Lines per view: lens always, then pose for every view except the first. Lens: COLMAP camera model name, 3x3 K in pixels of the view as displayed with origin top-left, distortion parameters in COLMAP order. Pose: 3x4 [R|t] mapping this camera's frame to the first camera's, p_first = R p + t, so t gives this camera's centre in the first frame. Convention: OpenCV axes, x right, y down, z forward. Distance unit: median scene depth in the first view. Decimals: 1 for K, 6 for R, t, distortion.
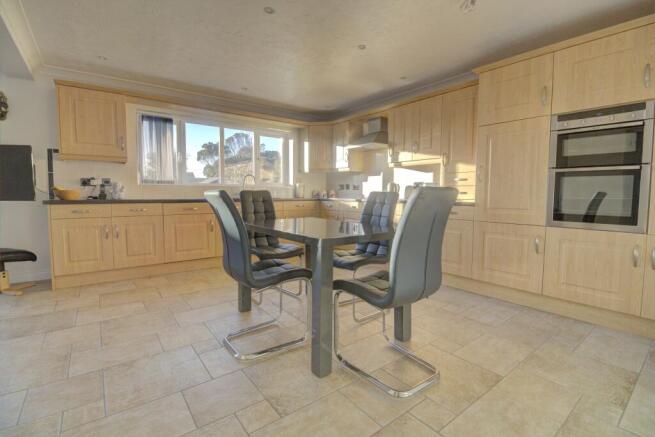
lens RADIAL K [[305.5, 0, 327.8], [0, 305.5, 214.3], [0, 0, 1]] dist [-0.010107, -0.000305]
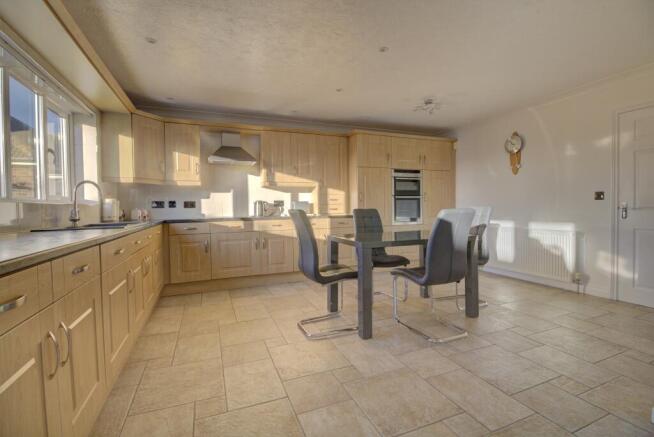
lens RADIAL K [[305.1, 0, 328.3], [0, 305.1, 218.1], [0, 0, 1]] dist [-0.010107, -0.000305]
pose [[0.265688, -0.044966, 0.963010, -0.867524], [0.082176, 0.996332, 0.023850, -0.059887], [-0.960550, 0.072799, 0.268409, 0.603884]]
